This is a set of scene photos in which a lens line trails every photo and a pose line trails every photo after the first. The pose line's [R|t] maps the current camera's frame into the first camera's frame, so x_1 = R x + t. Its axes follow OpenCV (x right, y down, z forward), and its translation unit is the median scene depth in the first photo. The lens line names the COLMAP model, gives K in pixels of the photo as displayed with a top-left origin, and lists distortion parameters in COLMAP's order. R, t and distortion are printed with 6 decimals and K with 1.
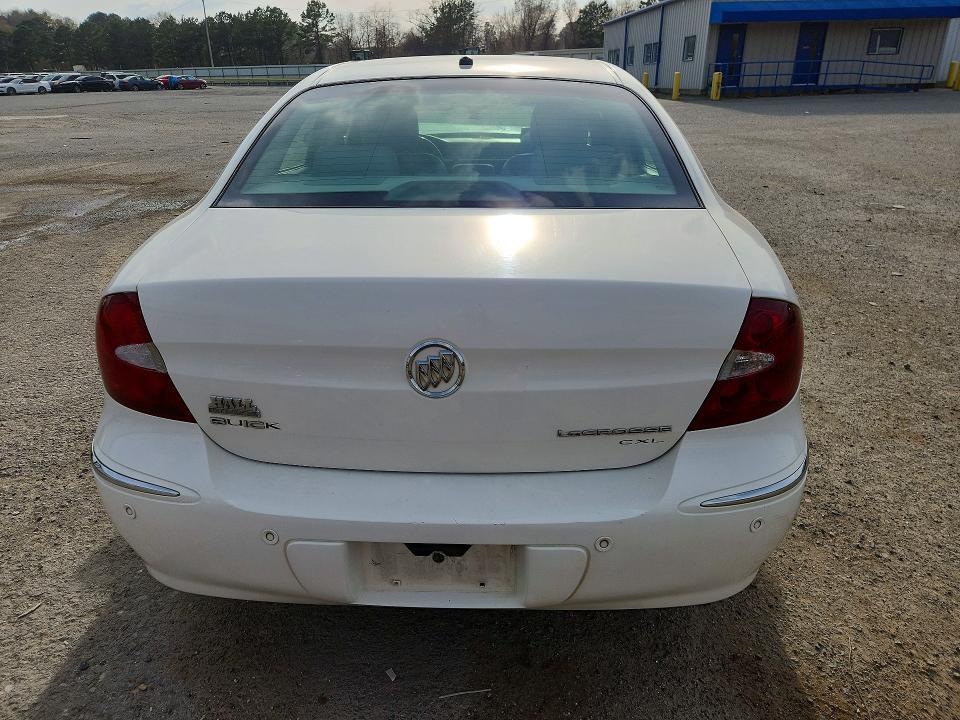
lens RADIAL K [[658.7, 0, 469.5], [0, 658.7, 358.7], [0, 0, 1]] dist [0.057883, -0.055663]
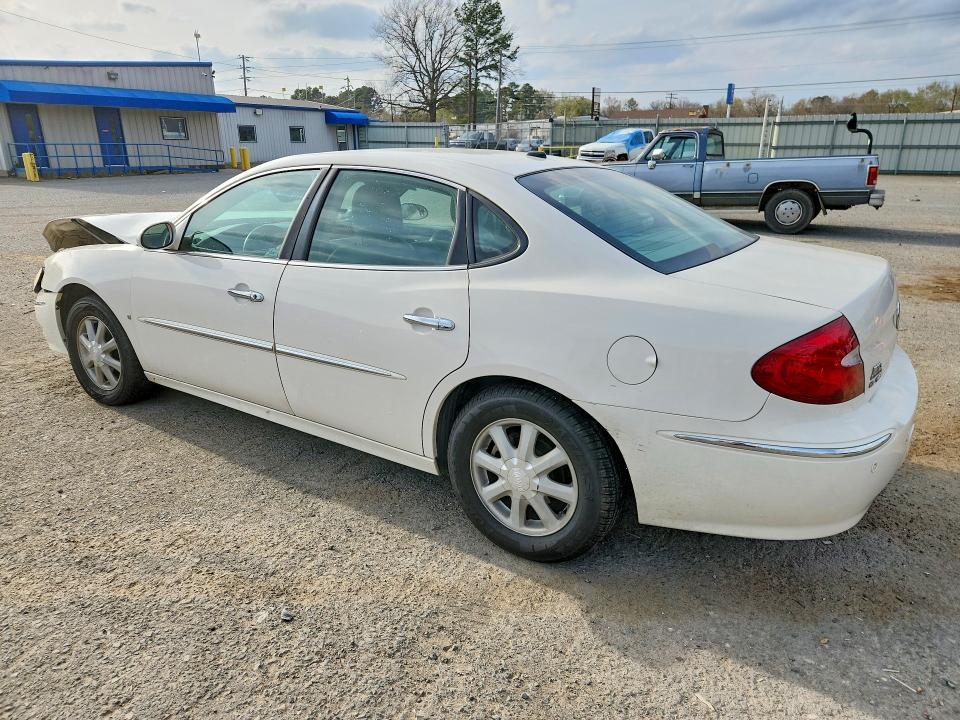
lens RADIAL K [[658.7, 0, 469.5], [0, 658.7, 358.7], [0, 0, 1]] dist [0.057883, -0.055663]
pose [[0.497131, -0.245629, 0.832182, -0.164350], [0.333145, 0.939617, 0.078325, -0.029757], [-0.801171, 0.238299, 0.548943, 0.068991]]
